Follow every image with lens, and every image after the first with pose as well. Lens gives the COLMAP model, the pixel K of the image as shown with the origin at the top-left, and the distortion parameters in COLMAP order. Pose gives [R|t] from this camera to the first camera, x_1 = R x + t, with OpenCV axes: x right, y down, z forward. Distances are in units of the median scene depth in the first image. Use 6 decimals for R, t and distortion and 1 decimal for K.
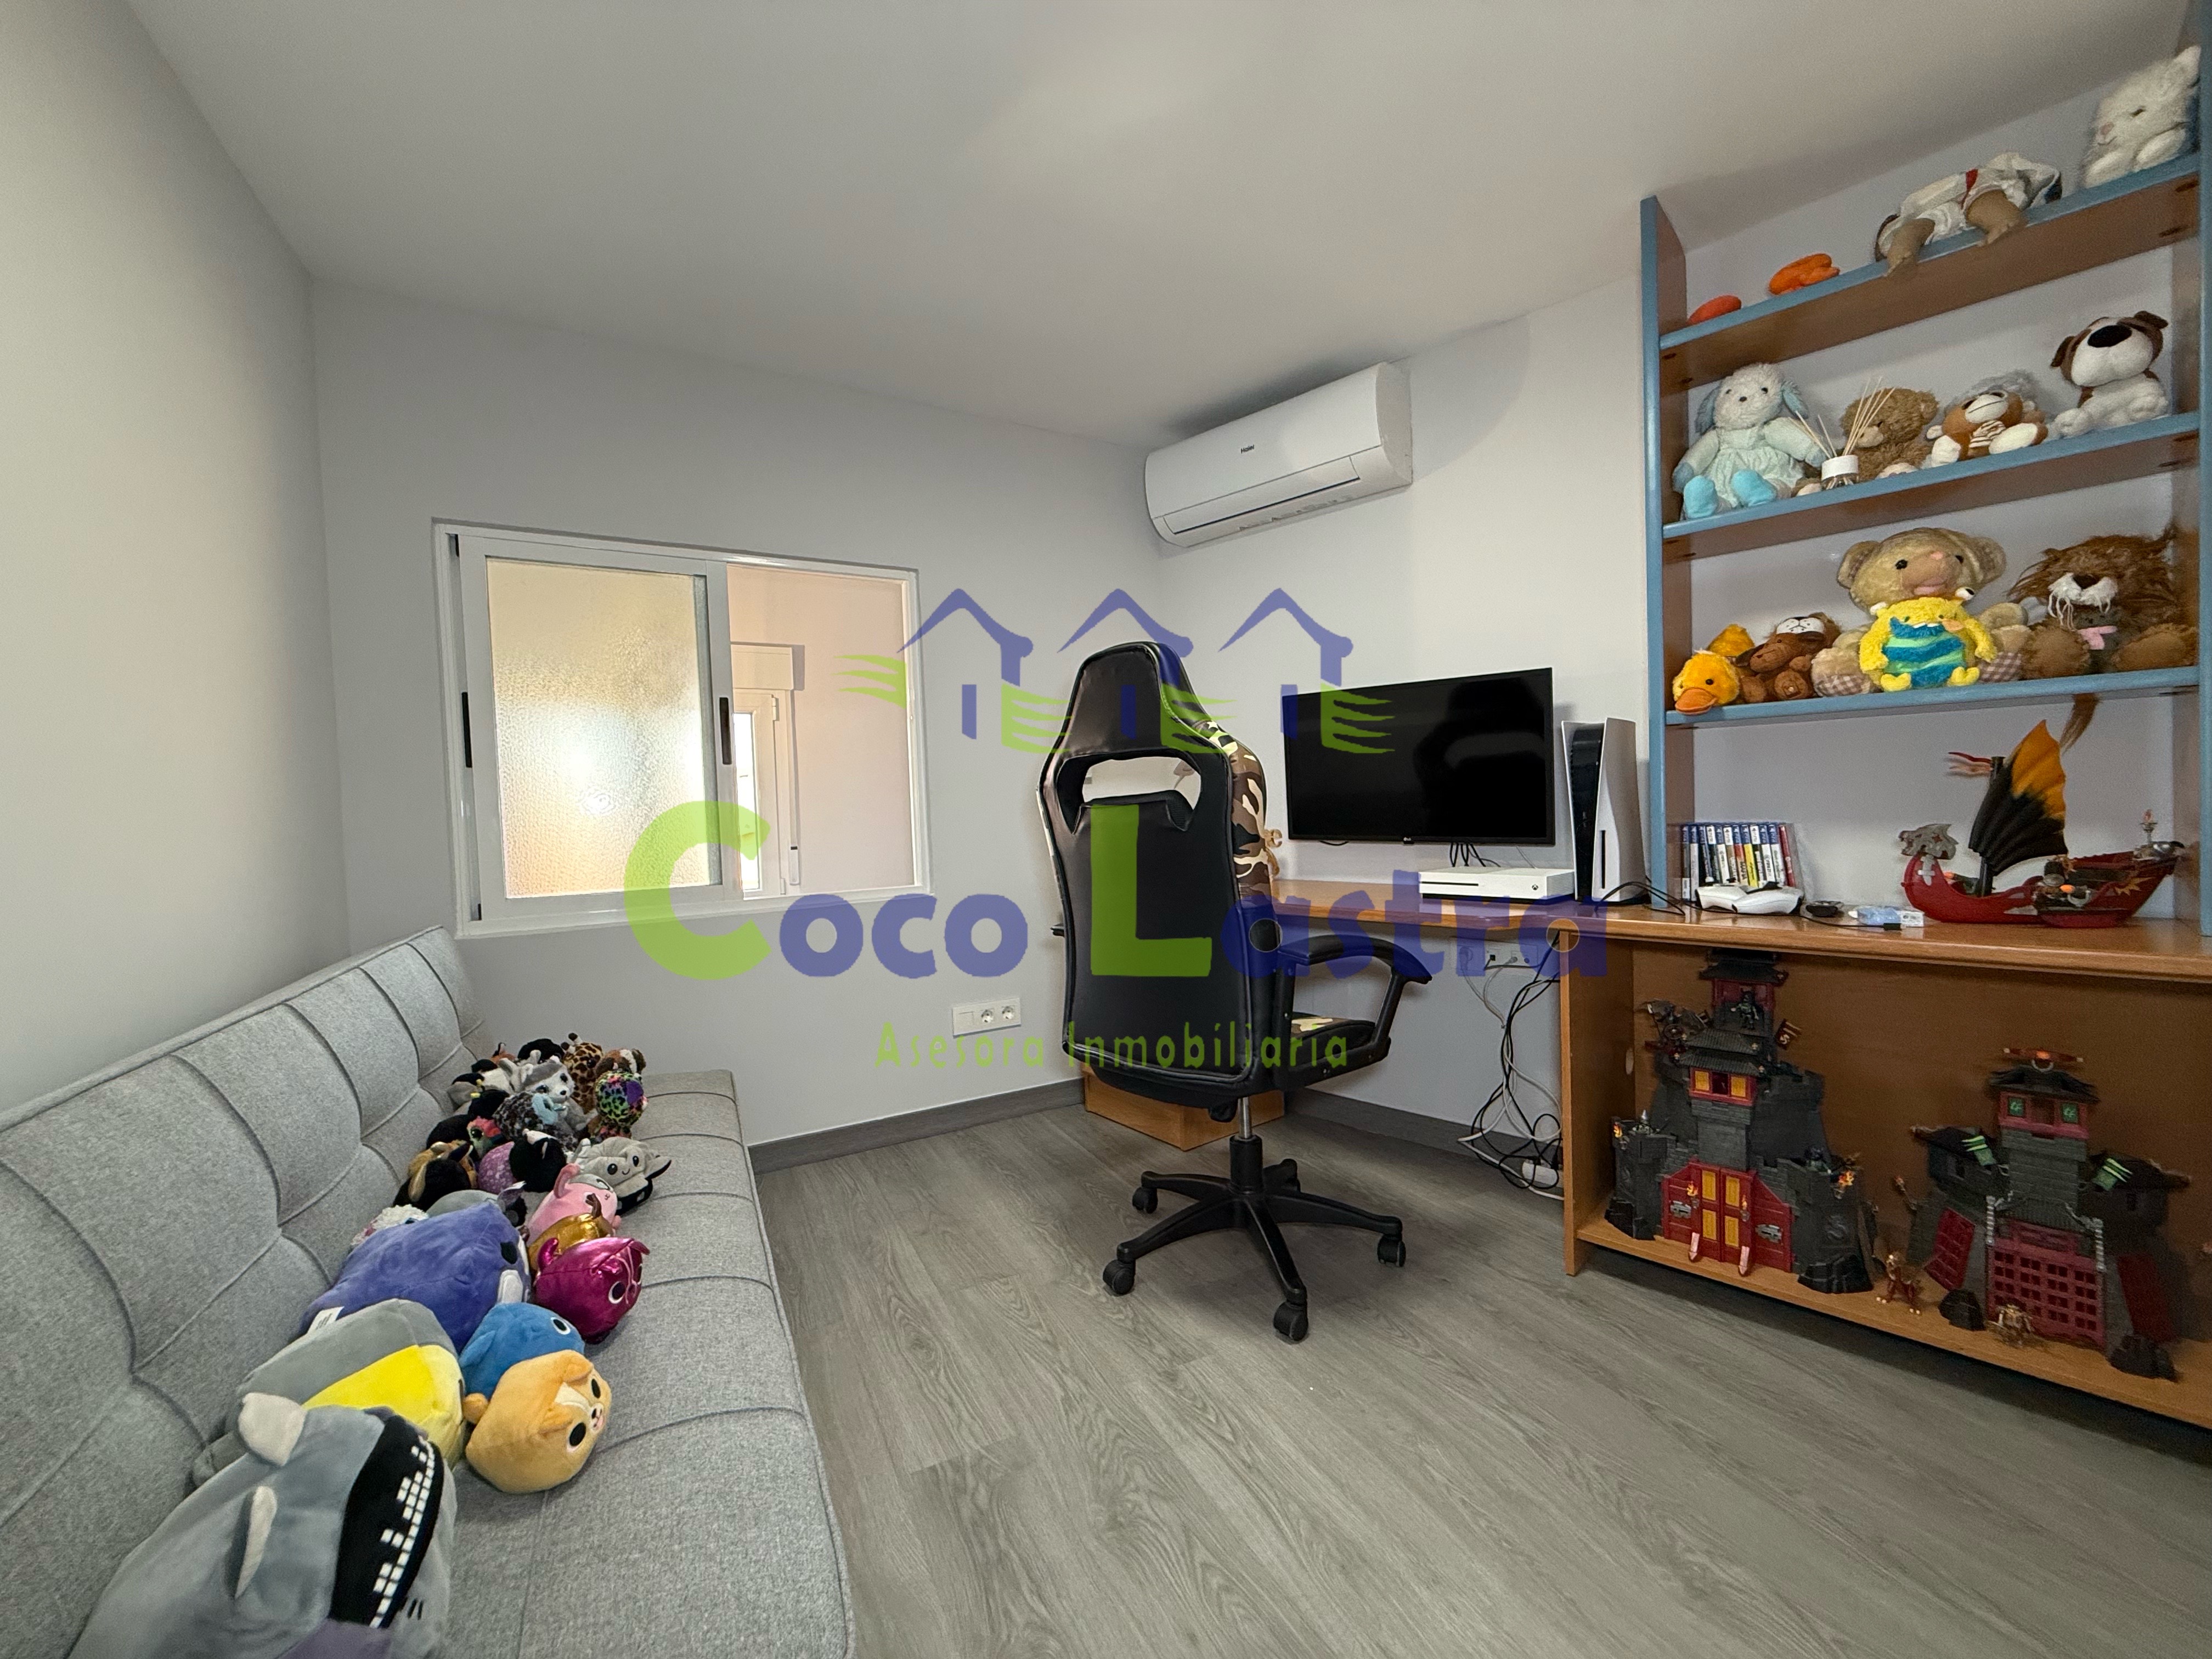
lens RADIAL K [[880.7, 0, 1096.5], [0, 880.7, 831.8], [0, 0, 1]] dist [-0.000159, 0.000108]
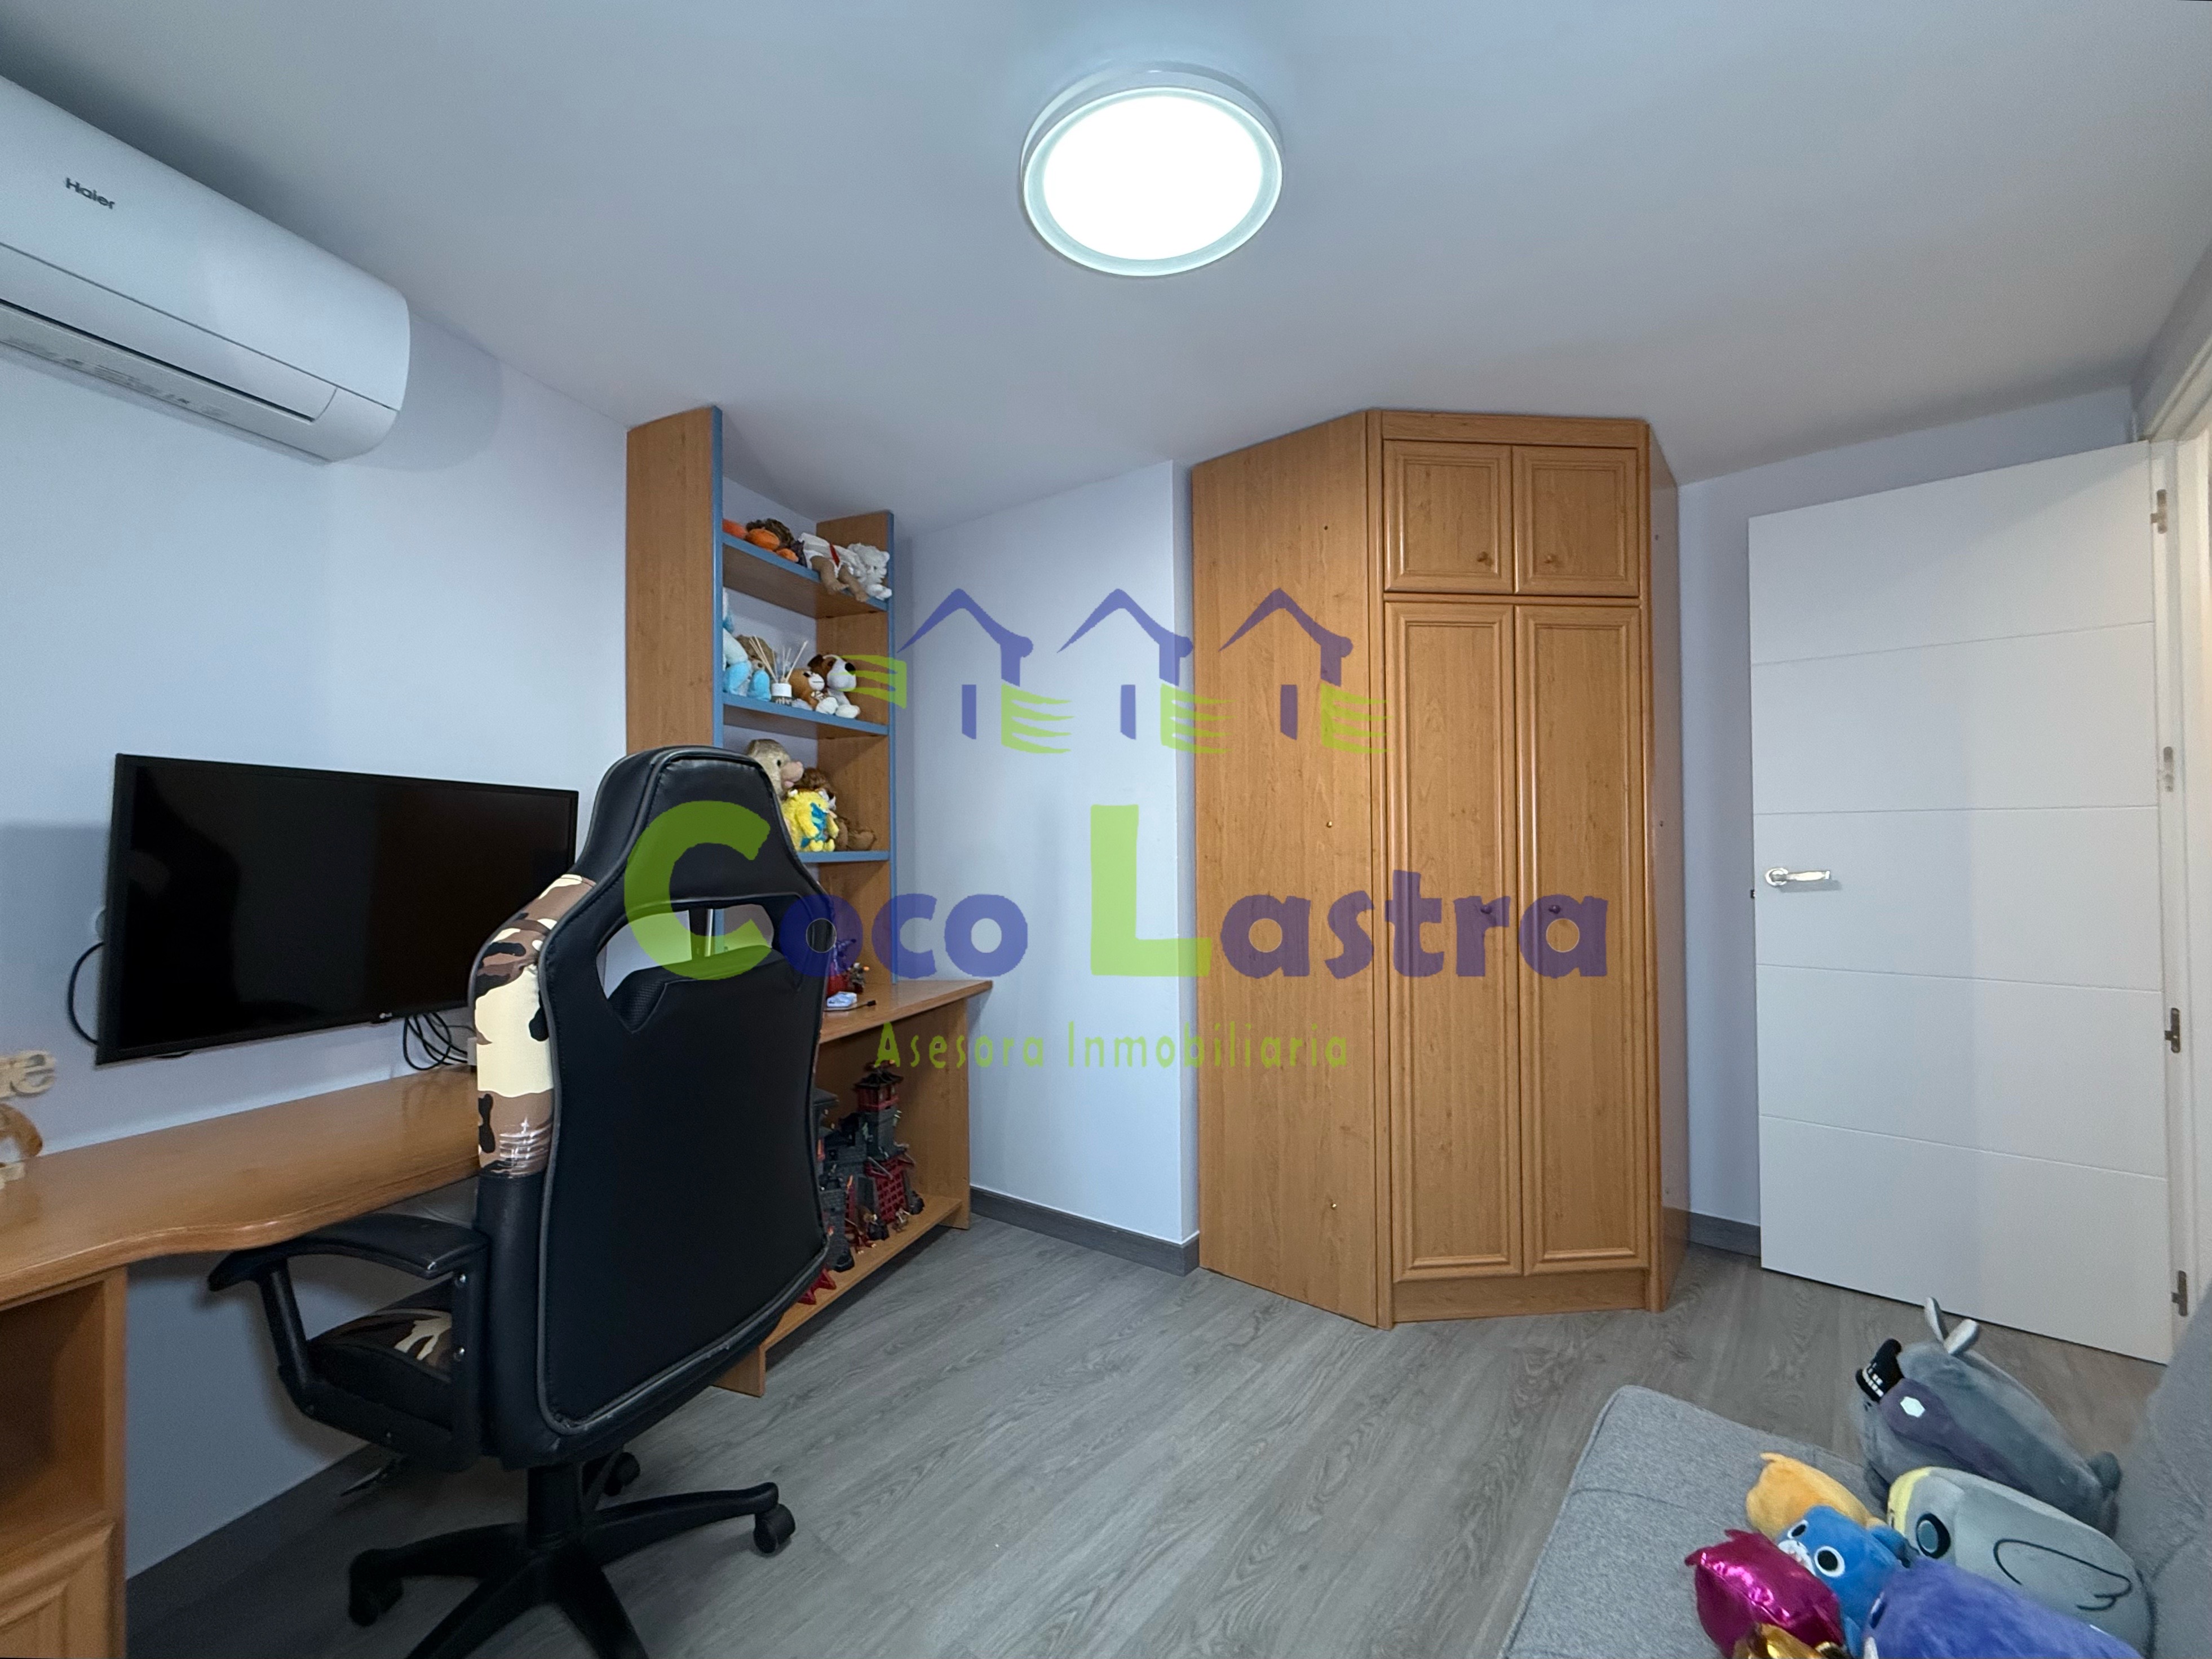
lens RADIAL K [[890.9, 0, 1101.4], [0, 890.9, 833.9], [0, 0, 1]] dist [-0.000025, -0.000126]
pose [[-0.406609, 0.053192, 0.912052, -0.636244], [0.049986, 0.998104, -0.035926, -0.102892], [-0.912234, 0.030982, -0.408497, 1.073791]]
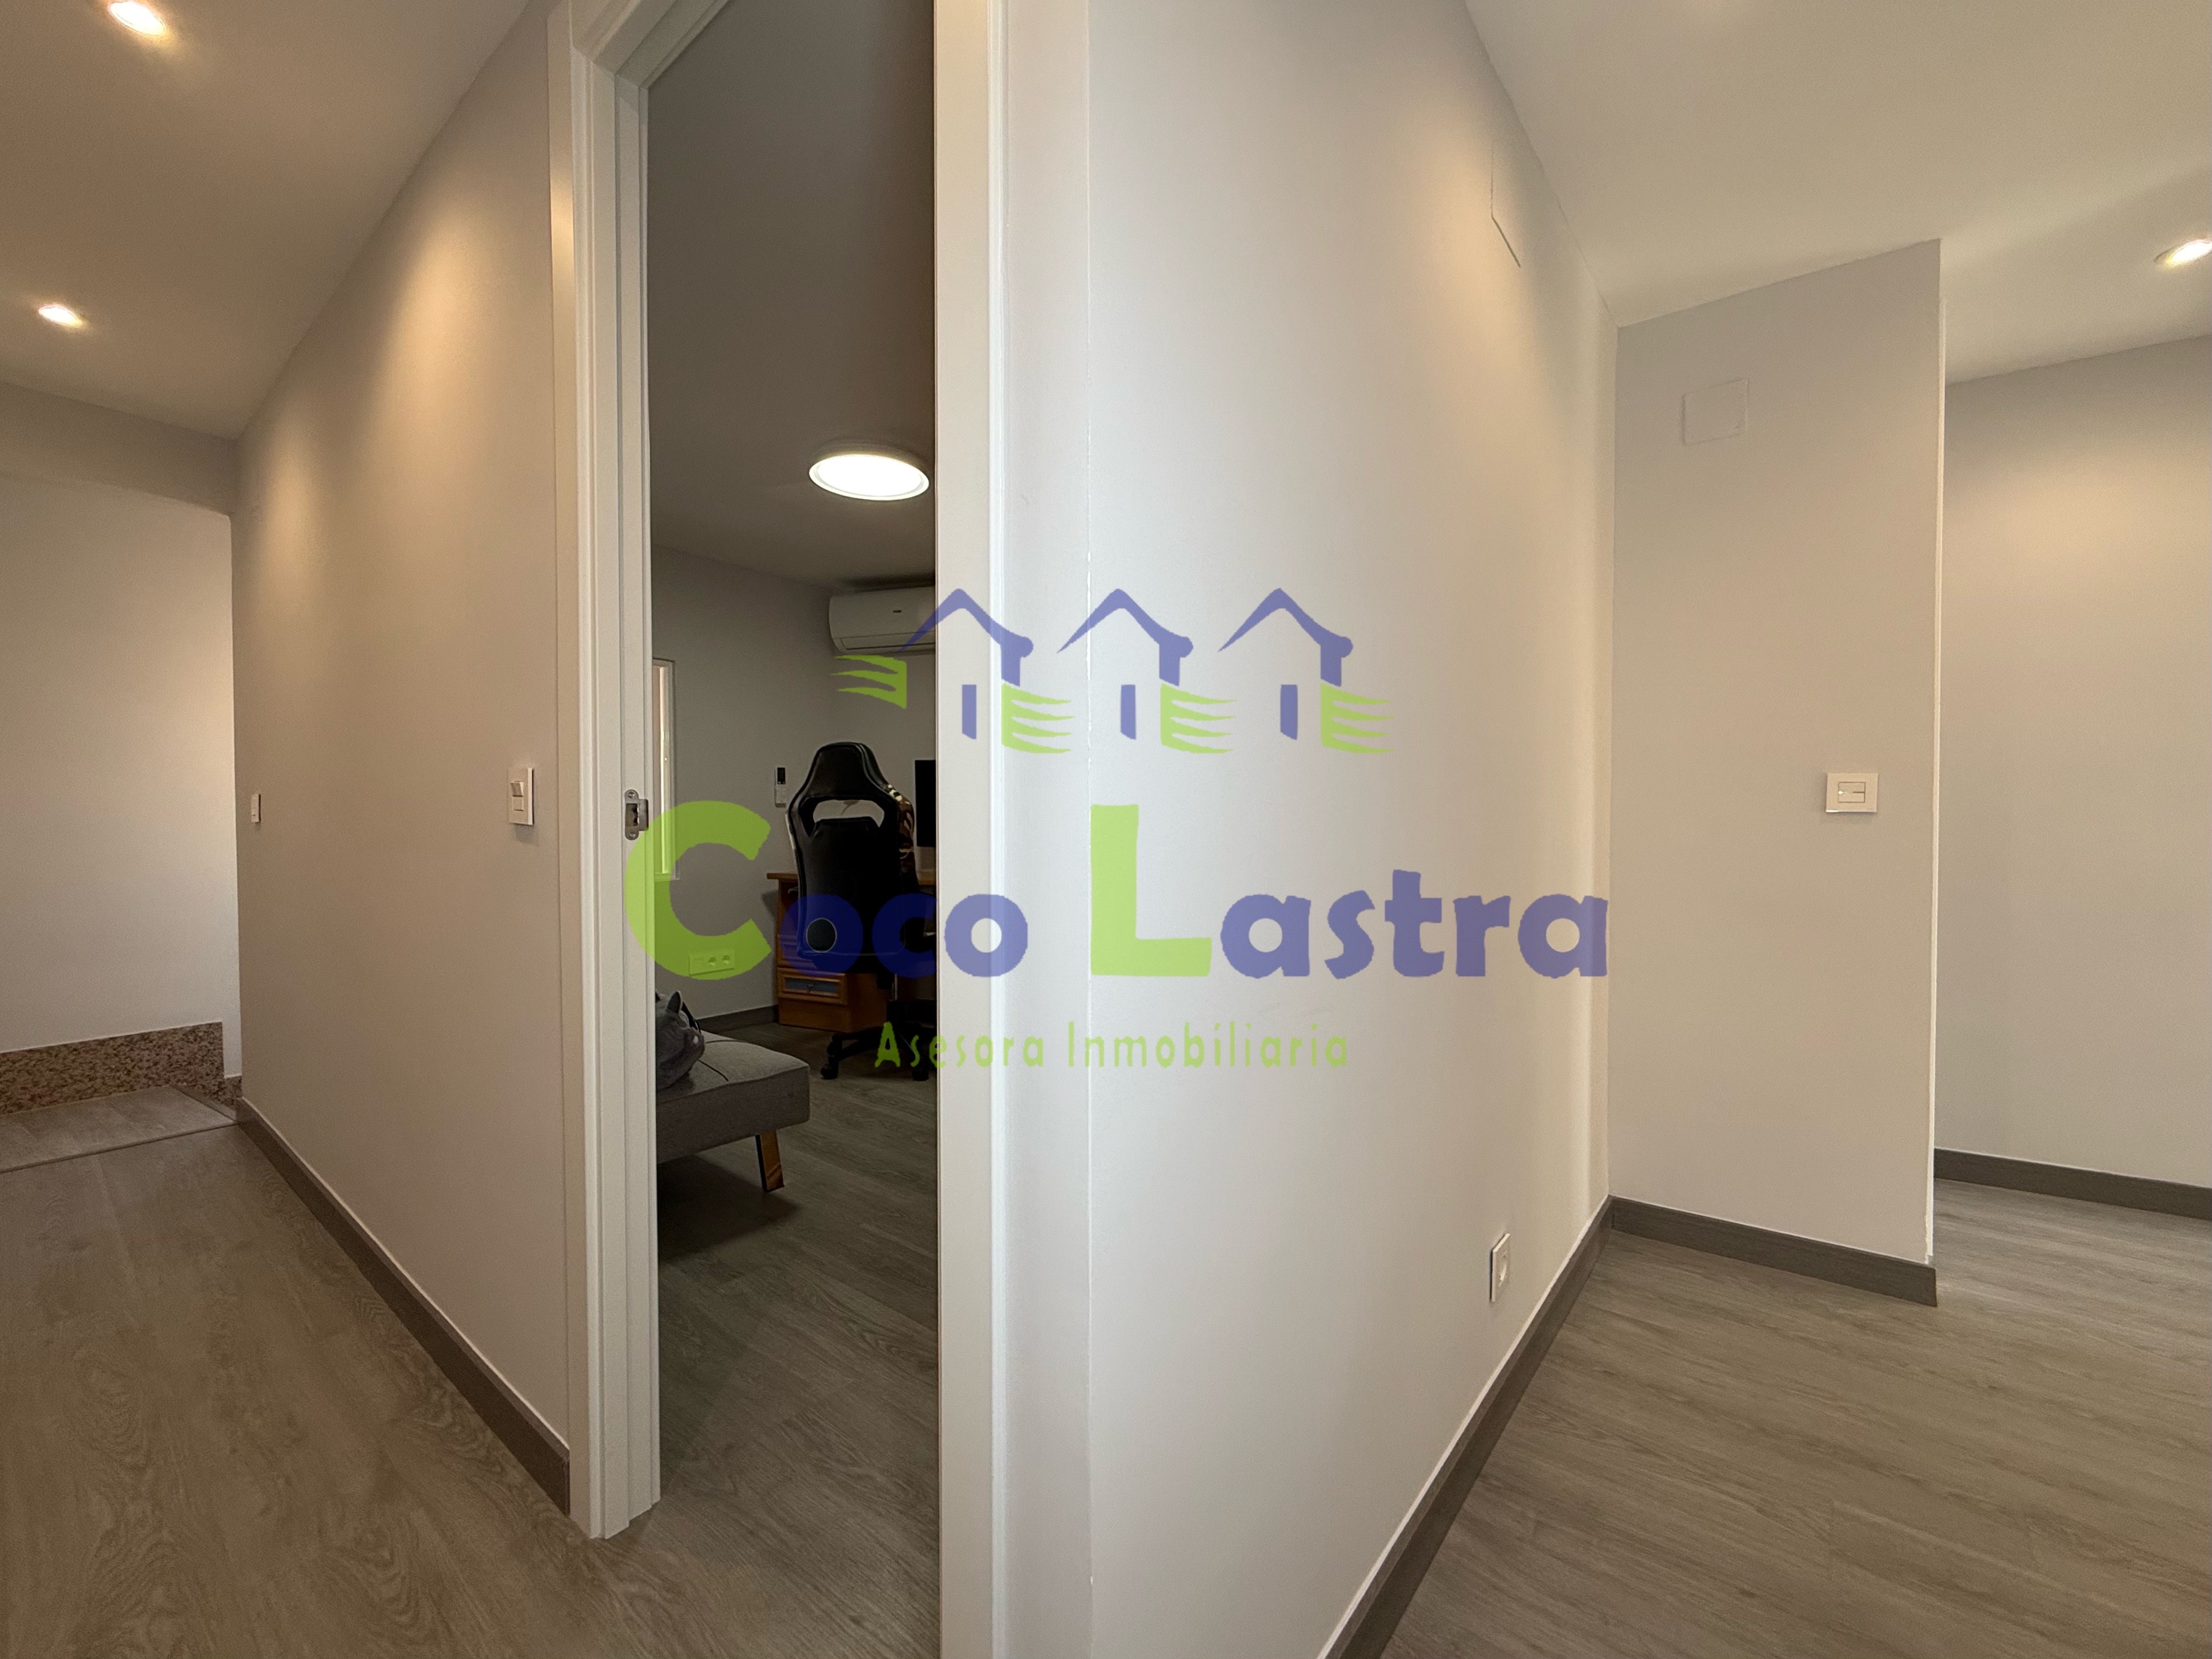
lens RADIAL K [[910.8, 0, 1106.0], [0, 910.8, 829.5], [0, 0, 1]] dist [-0.000735, -0.000004]
pose [[0.902867, 0.024582, 0.429217, -0.301105], [-0.013191, 0.999478, -0.029494, 0.035534], [-0.429718, 0.020967, 0.902720, -1.073323]]
